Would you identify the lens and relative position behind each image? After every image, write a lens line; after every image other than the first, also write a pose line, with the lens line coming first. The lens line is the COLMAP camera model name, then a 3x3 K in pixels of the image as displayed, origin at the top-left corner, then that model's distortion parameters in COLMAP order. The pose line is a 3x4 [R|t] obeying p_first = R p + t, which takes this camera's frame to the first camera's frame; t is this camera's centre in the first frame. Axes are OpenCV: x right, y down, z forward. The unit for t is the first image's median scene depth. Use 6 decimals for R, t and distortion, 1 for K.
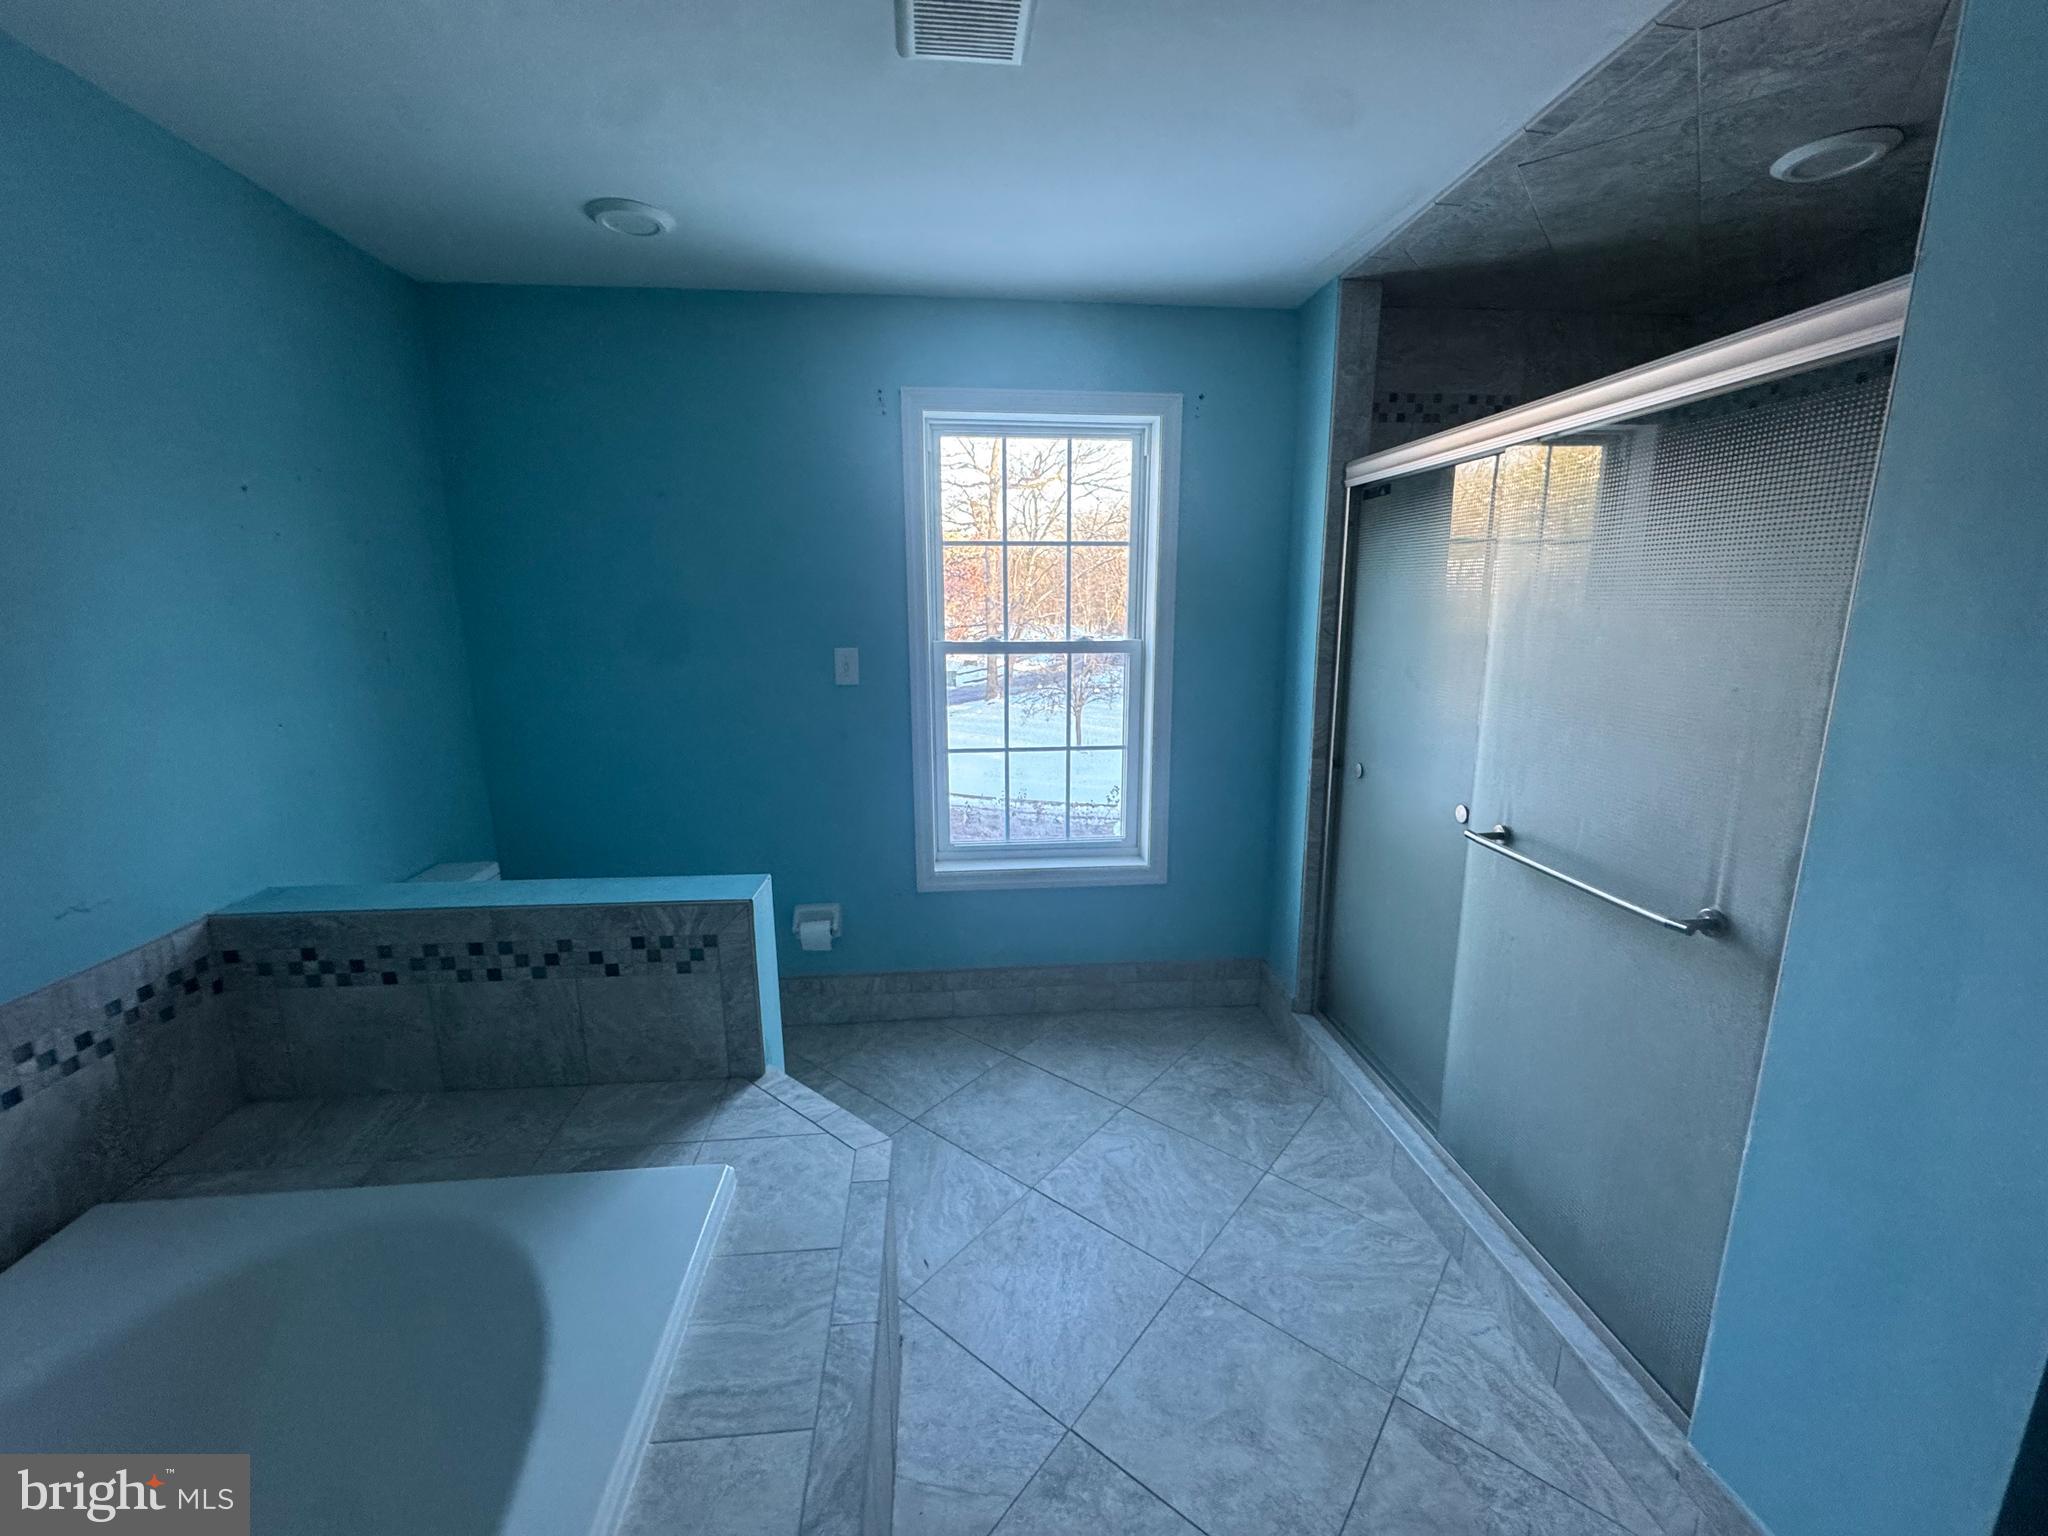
lens RADIAL K [[821.7, 0, 1019.0], [0, 821.7, 767.3], [0, 0, 1]] dist [-0.001076, 0.000082]
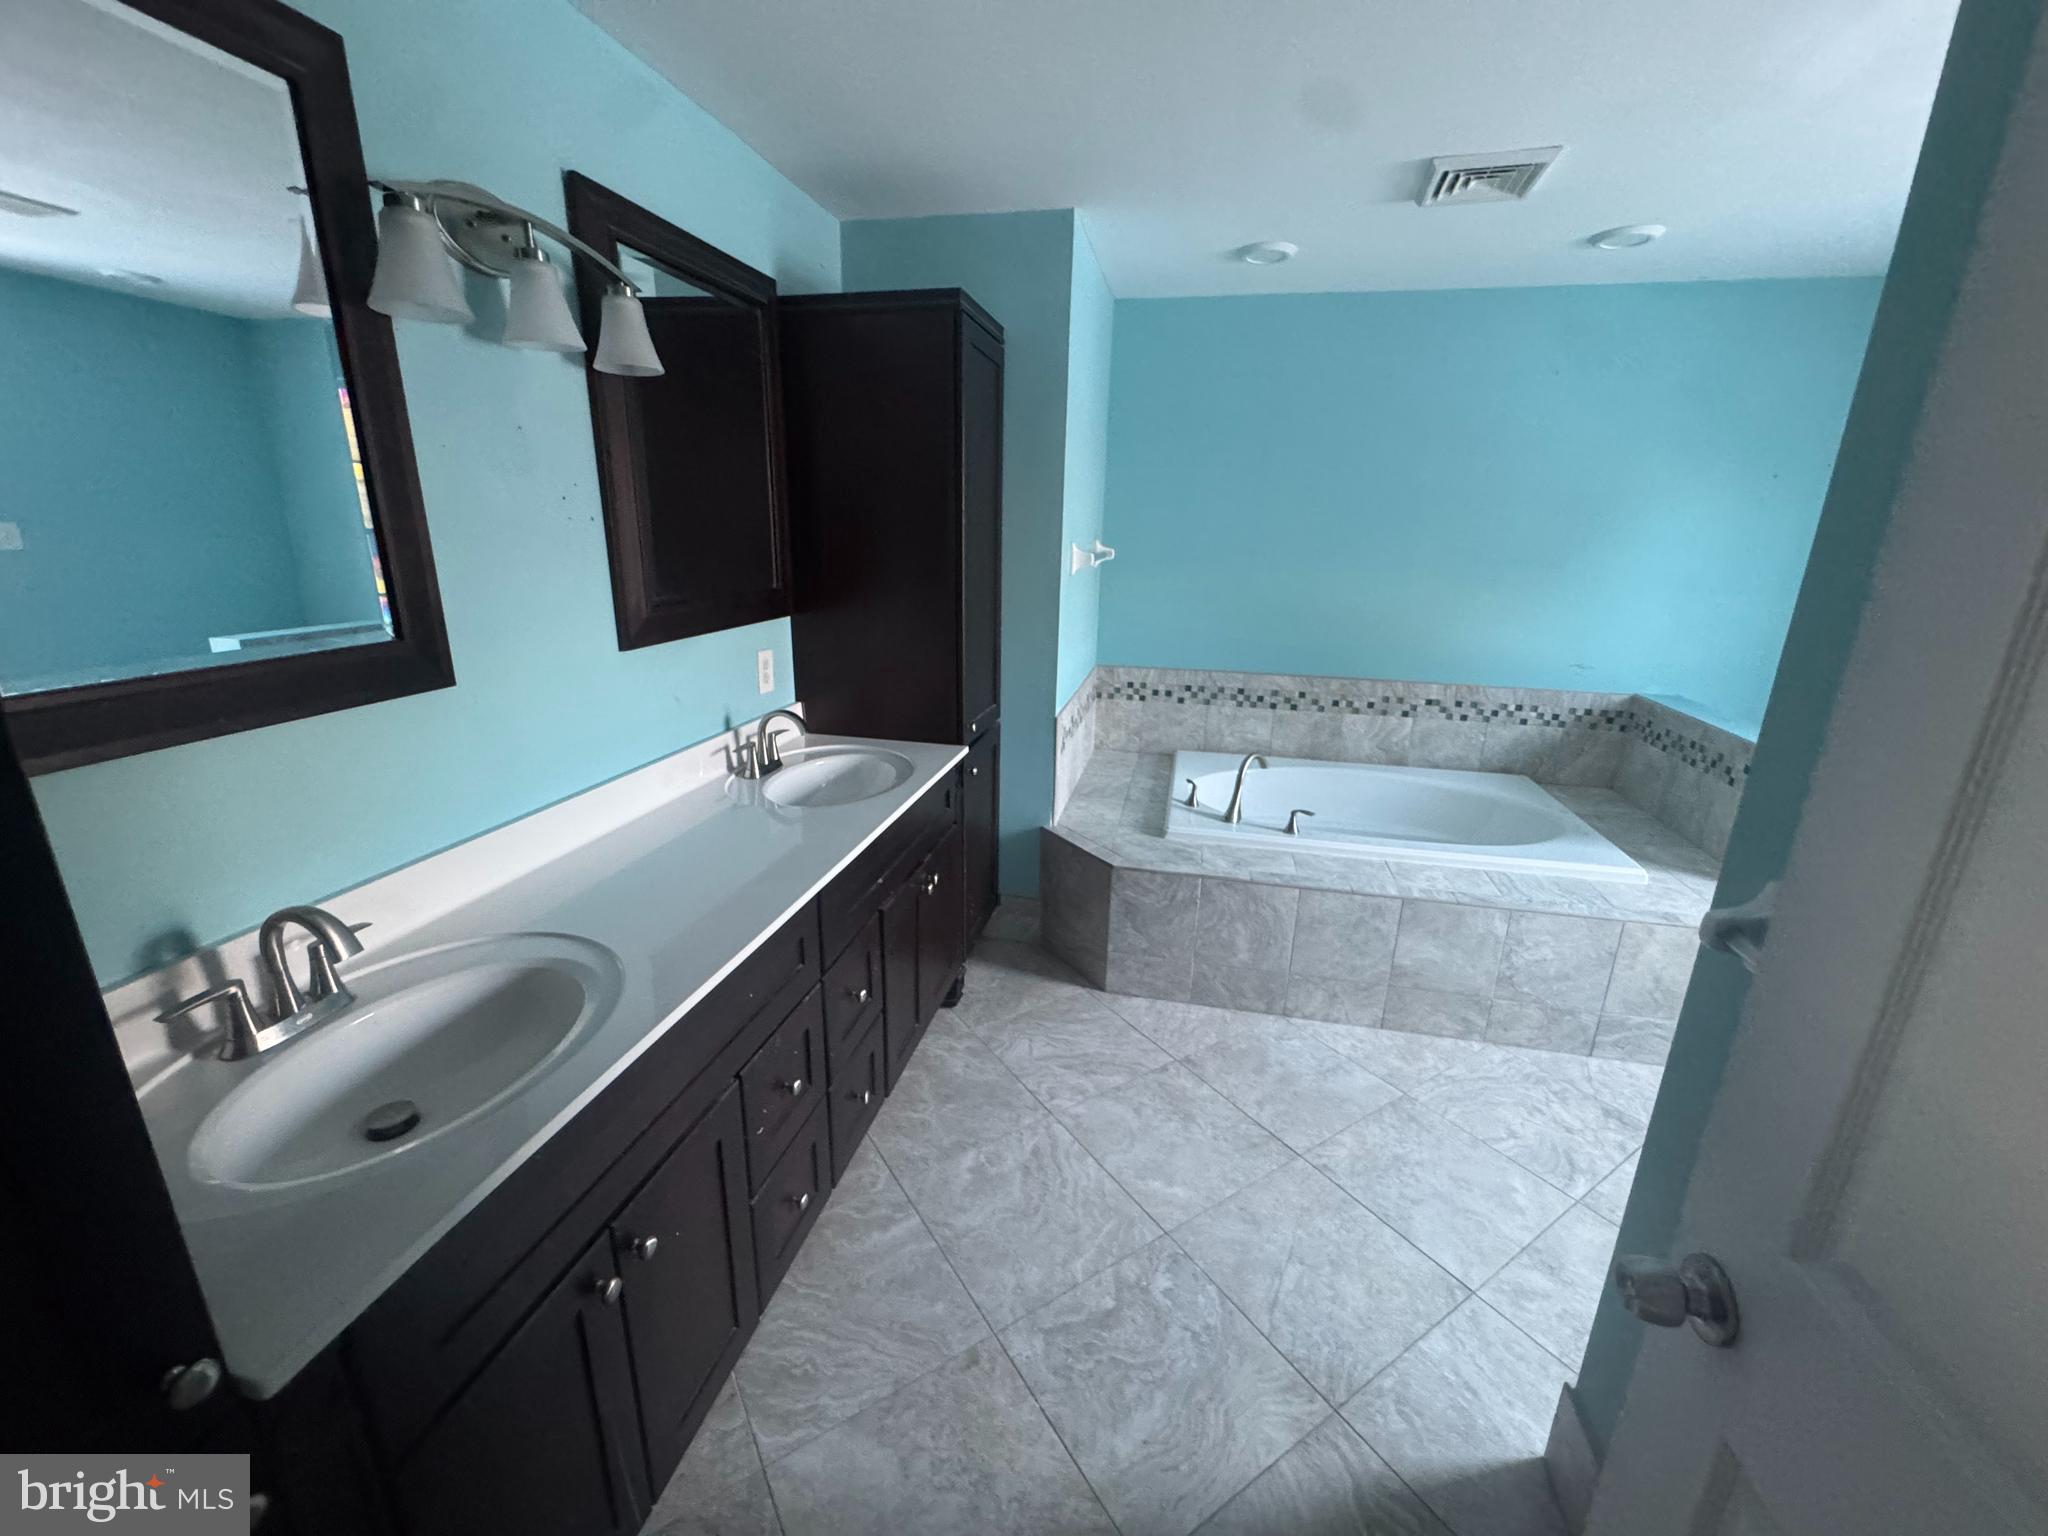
lens RADIAL K [[821.7, 0, 1022.5], [0, 821.7, 765.5], [0, 0, 1]] dist [-0.001076, 0.000082]
pose [[-0.302363, 0.271022, -0.913851, 1.441053], [-0.210353, 0.916117, 0.341293, -0.035491], [0.929692, 0.295426, -0.219990, 0.077396]]
